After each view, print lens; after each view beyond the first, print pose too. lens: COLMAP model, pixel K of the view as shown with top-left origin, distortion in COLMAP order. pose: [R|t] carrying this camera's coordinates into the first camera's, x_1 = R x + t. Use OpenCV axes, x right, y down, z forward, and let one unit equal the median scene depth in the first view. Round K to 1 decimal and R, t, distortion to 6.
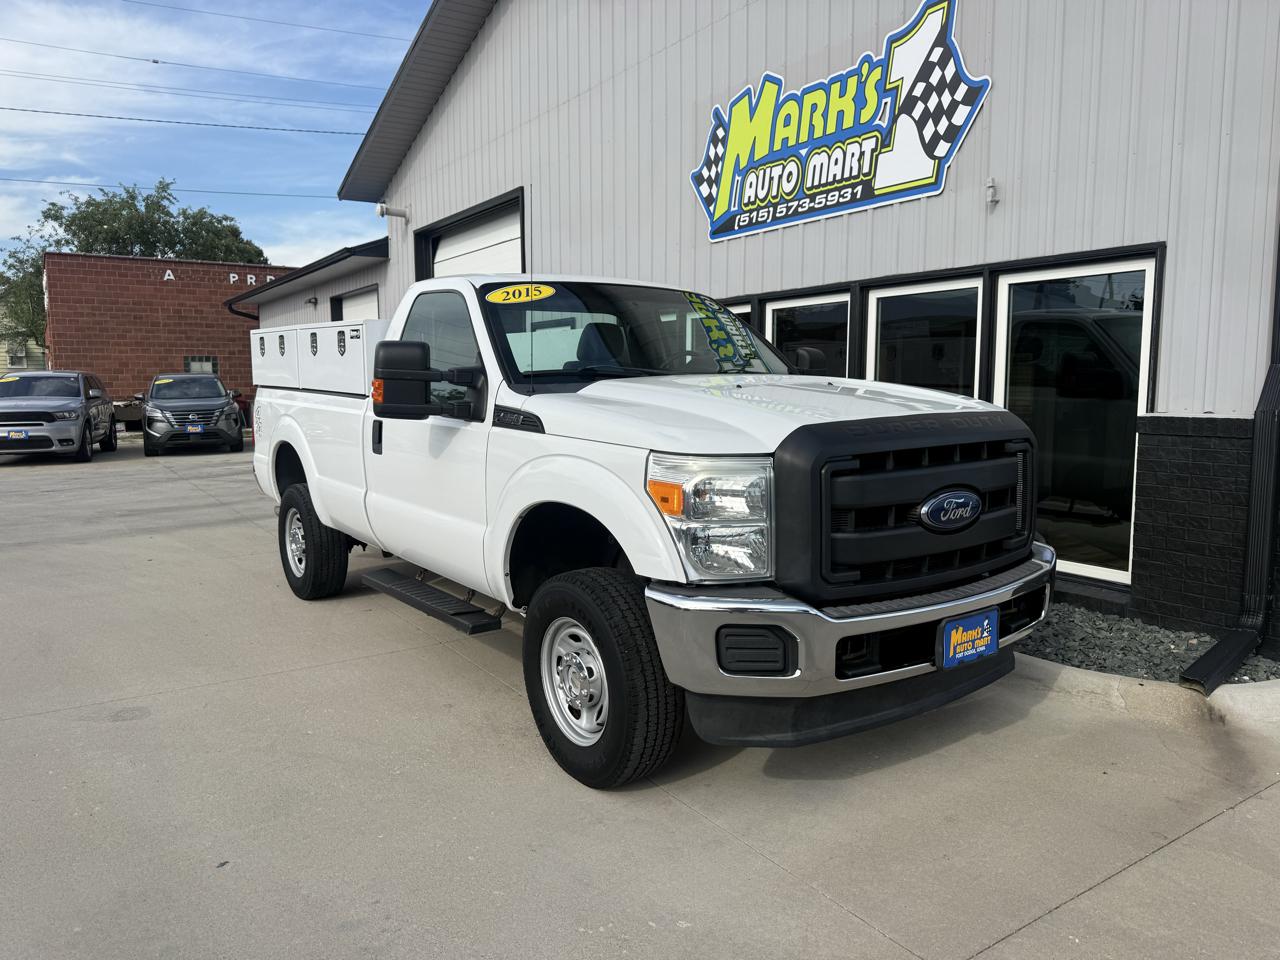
lens RADIAL K [[895.2, 0, 639.0], [0, 895.2, 489.4], [0, 0, 1]] dist [0.013768, -0.030537]
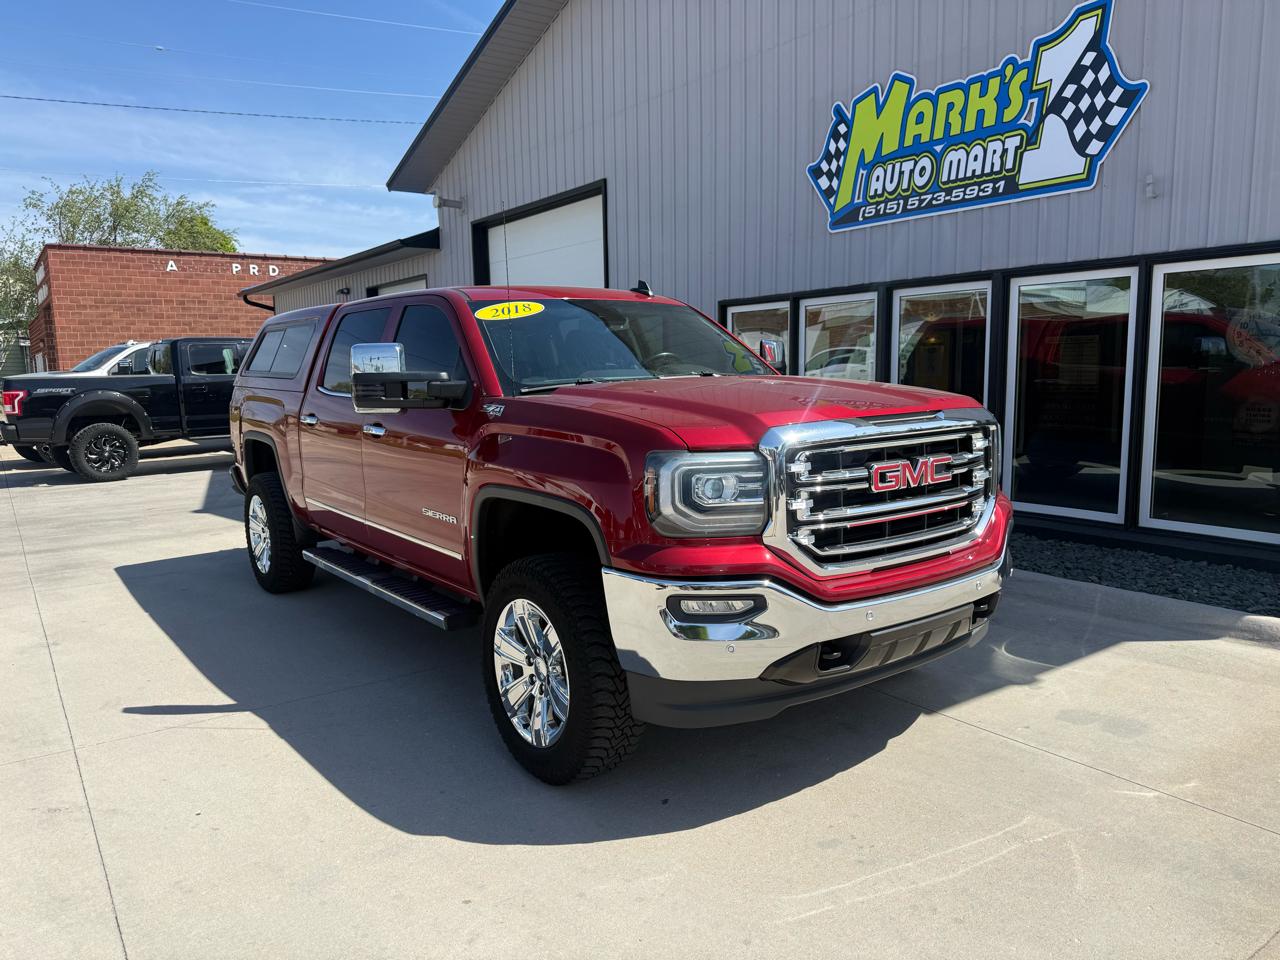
lens RADIAL K [[895.2, 0, 629.4], [0, 895.2, 492.8], [0, 0, 1]] dist [0.013768, -0.030537]
pose [[0.999290, -0.021094, 0.031219, -0.230374], [0.020391, 0.999535, 0.022674, -0.001286], [-0.031683, -0.022021, 0.999255, -0.056295]]
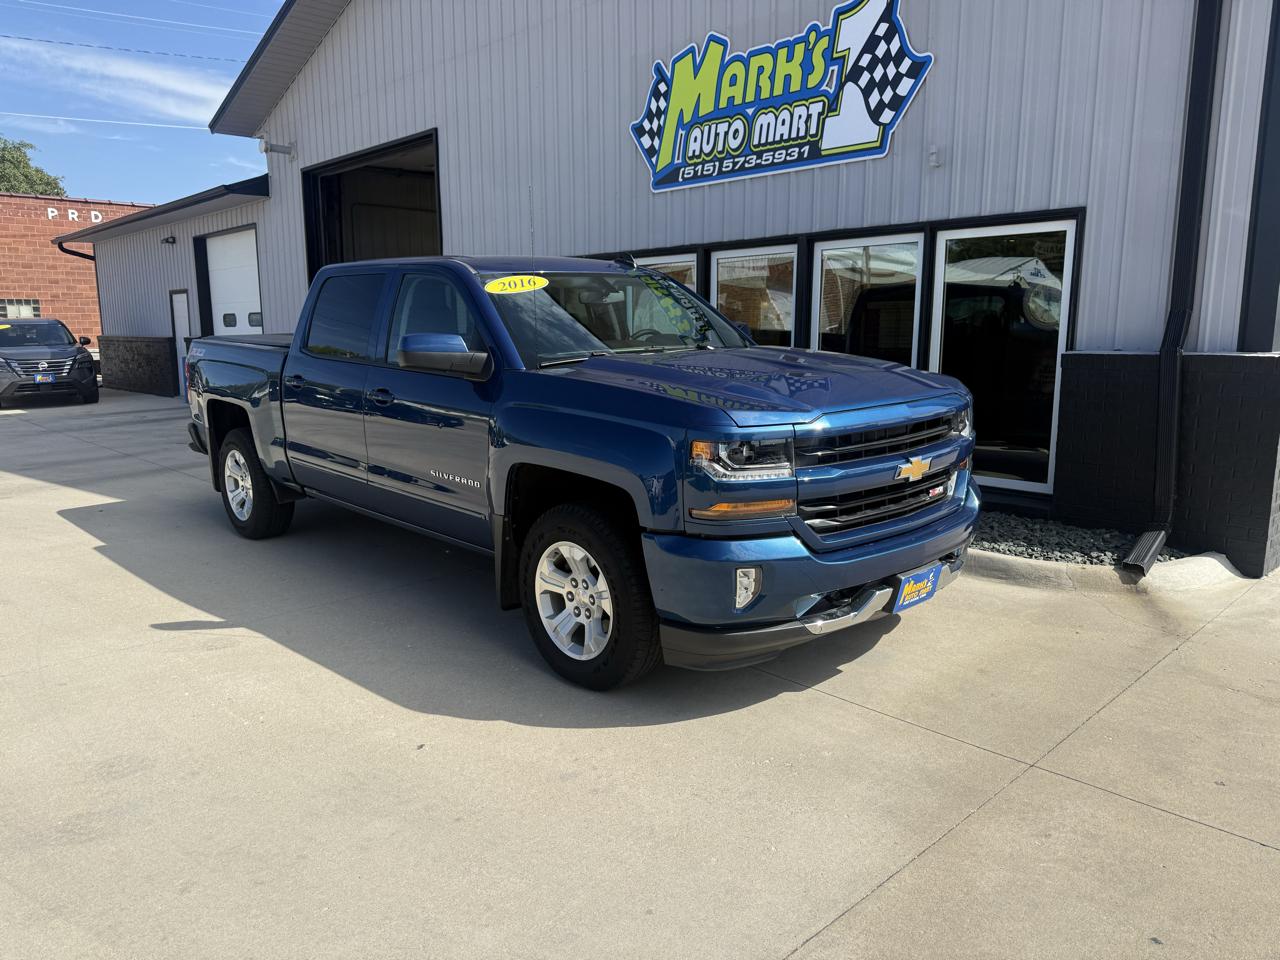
lens RADIAL K [[895.2, 0, 633.8], [0, 895.2, 494.1], [0, 0, 1]] dist [0.013768, -0.030537]
pose [[0.984213, -0.034181, 0.173657, -0.164128], [0.022796, 0.997483, 0.067140, 0.009201], [-0.175515, -0.062122, 0.982515, -0.069861]]
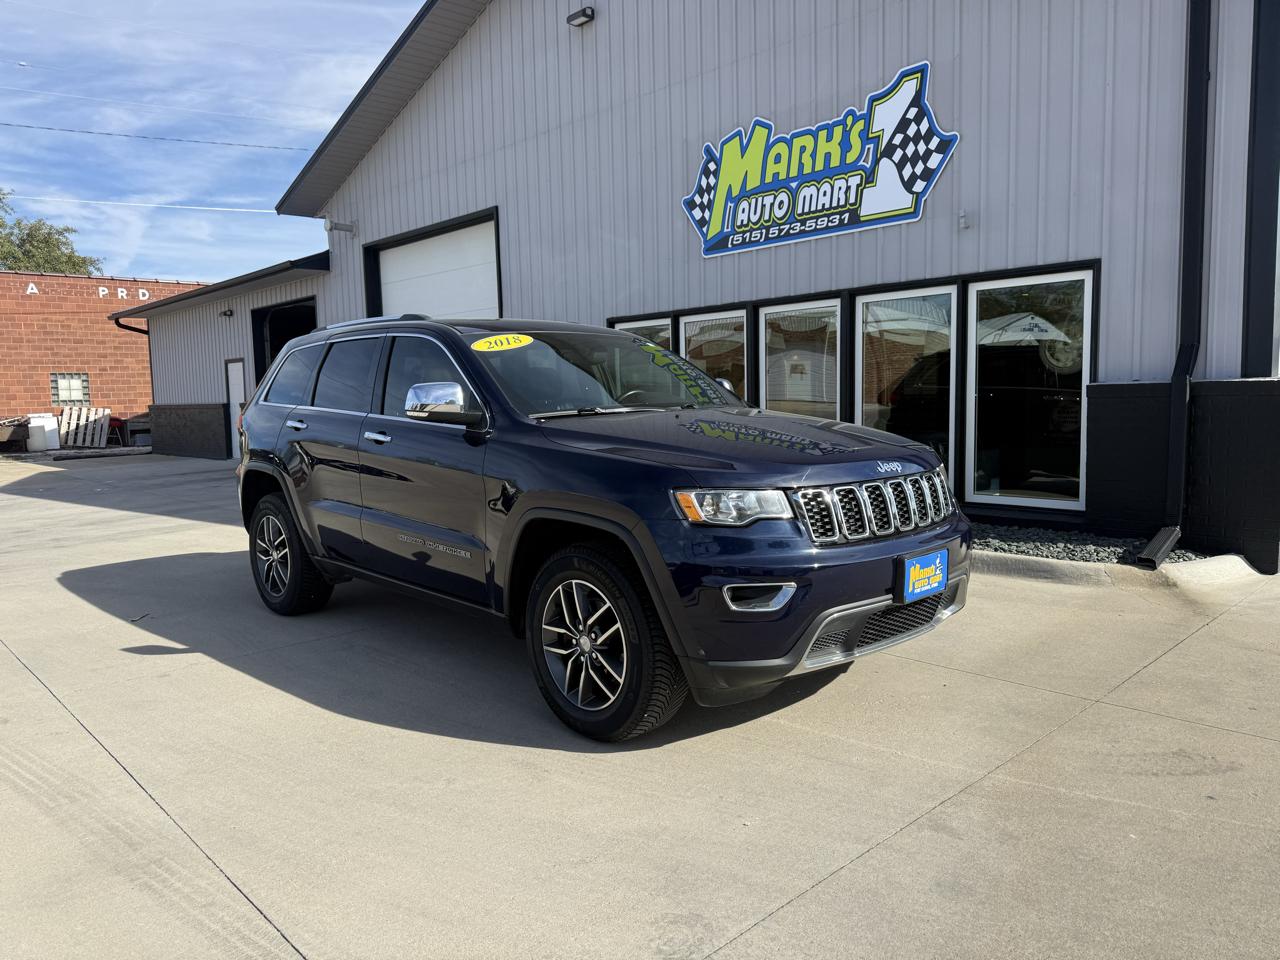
lens RADIAL K [[895.2, 0, 626.9], [0, 895.2, 492.0], [0, 0, 1]] dist [0.013768, -0.030537]
pose [[0.985992, -0.039301, 0.162093, -0.266301], [0.041143, 0.999121, -0.008021, 0.045863], [-0.161636, 0.014578, 0.986743, -0.173569]]
